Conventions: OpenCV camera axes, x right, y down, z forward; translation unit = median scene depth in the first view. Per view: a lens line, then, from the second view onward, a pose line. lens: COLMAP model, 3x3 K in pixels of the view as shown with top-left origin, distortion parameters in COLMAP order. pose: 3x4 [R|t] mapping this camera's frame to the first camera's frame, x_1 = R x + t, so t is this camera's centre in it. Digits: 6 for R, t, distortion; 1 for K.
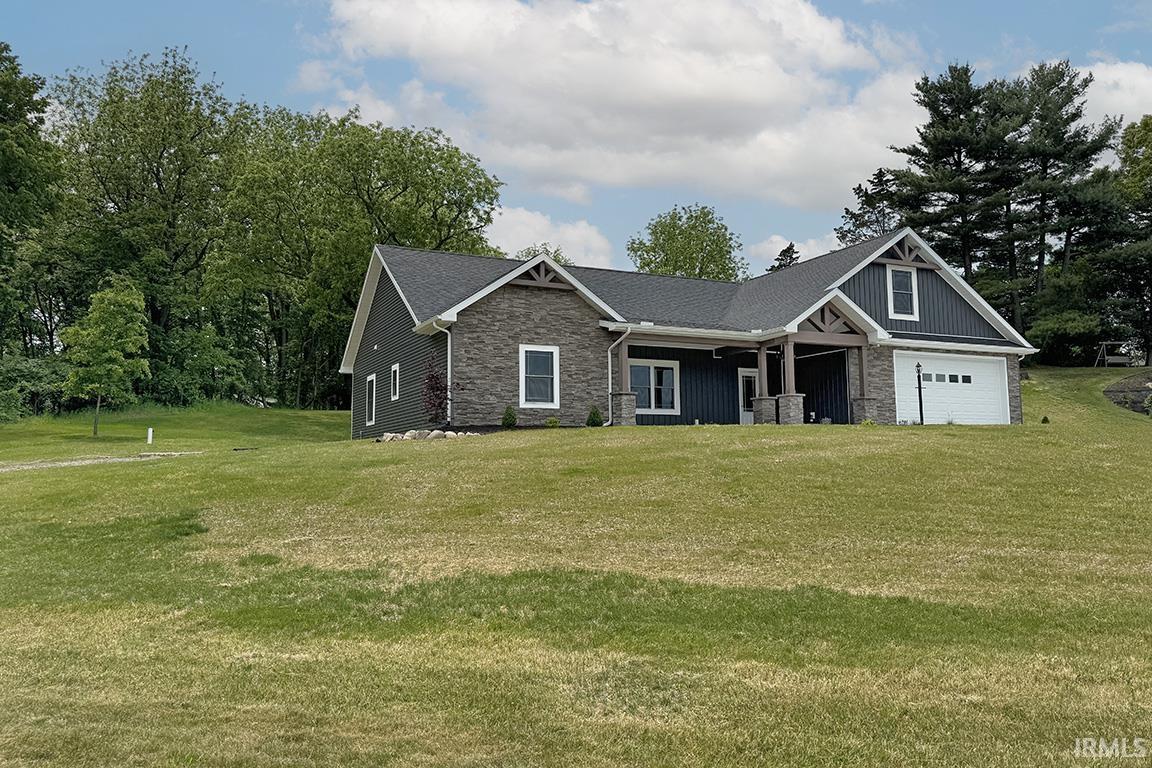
lens RADIAL K [[885.8, 0, 575.5], [0, 885.8, 383.0], [0, 0, 1]] dist [-0.002018, 0.000610]
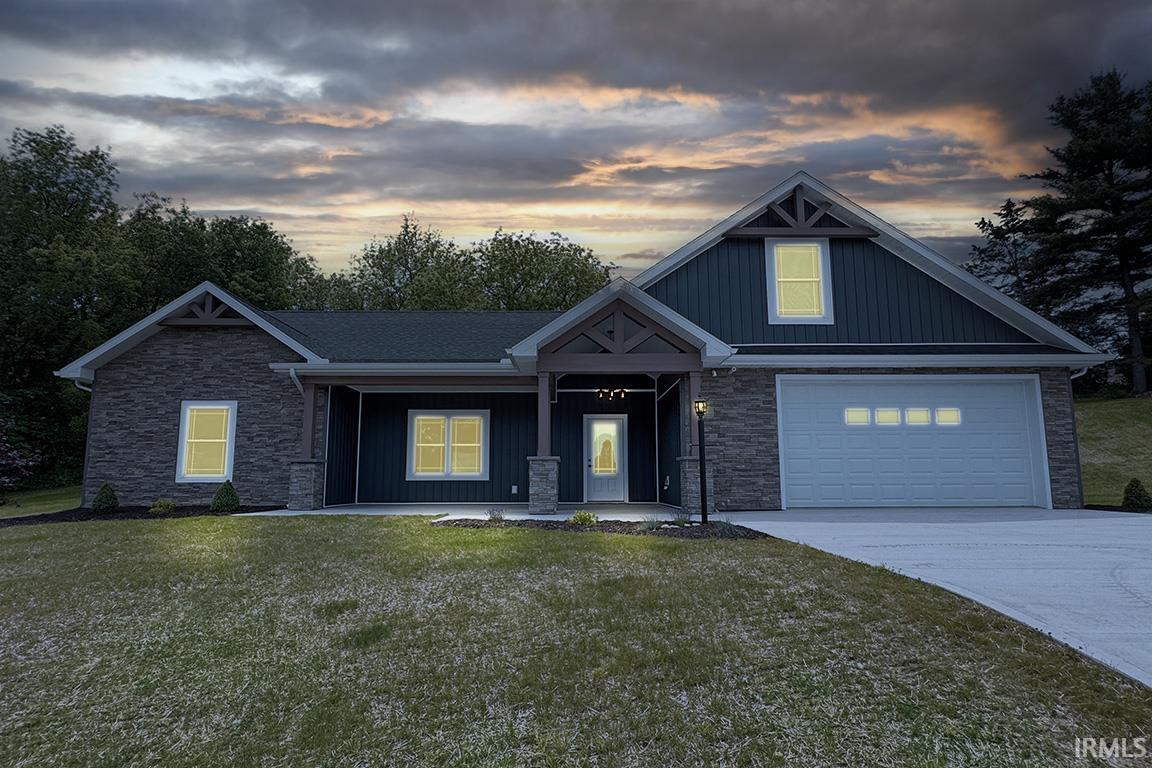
lens RADIAL K [[544.0, 0, 584.2], [0, 544.0, 415.1], [0, 0, 1]] dist [0.005337, -0.000473]
pose [[0.909966, -0.041299, -0.412621, 0.385314], [0.037395, 0.999147, -0.017536, -0.007972], [0.412993, 0.000527, 0.910734, 0.593506]]
